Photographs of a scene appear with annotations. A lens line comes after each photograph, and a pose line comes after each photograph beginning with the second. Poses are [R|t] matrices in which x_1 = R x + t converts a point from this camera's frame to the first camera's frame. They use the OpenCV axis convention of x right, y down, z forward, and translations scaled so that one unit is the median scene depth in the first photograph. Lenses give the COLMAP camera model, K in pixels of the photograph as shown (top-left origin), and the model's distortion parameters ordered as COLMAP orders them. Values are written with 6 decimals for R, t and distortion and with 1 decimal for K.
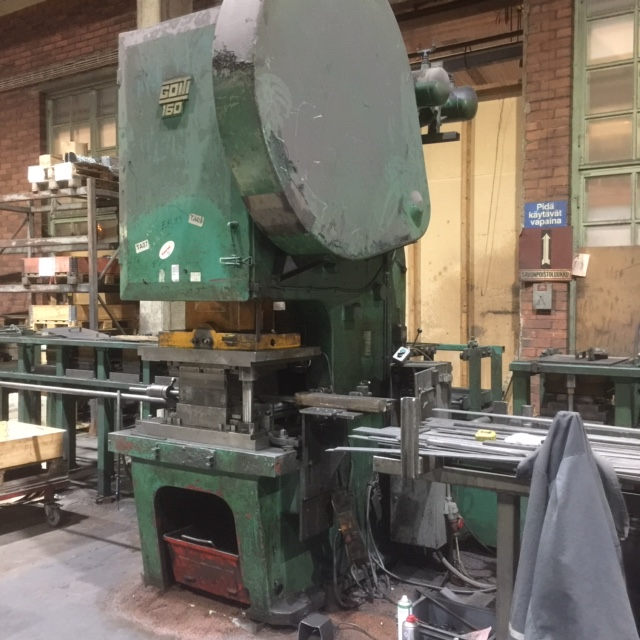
lens RADIAL K [[744.9, 0, 318.8], [0, 744.9, 320.4], [0, 0, 1]] dist [-0.026328, 0.000000]
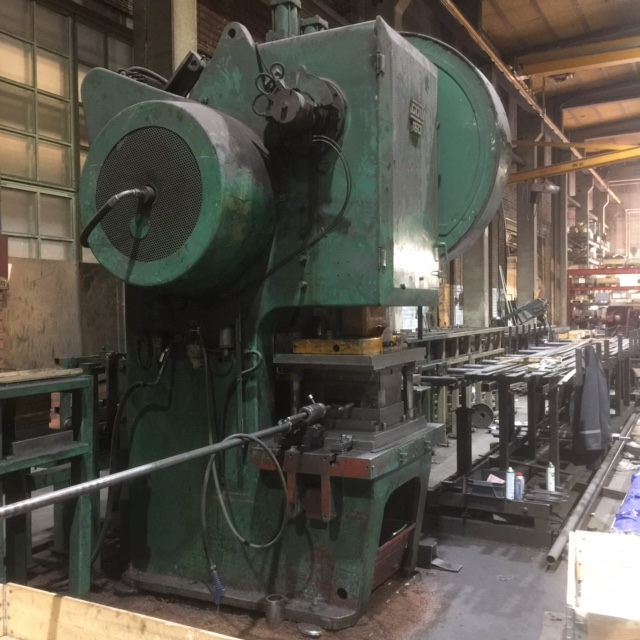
lens RADIAL K [[744.9, 0, 318.7], [0, 744.9, 319.0], [0, 0, 1]] dist [-0.026328, 0.000000]
pose [[-0.119037, -0.018673, 0.992714, -0.705494], [0.026023, 0.999421, 0.021920, -0.025500], [-0.992549, 0.028443, -0.118482, 0.714337]]
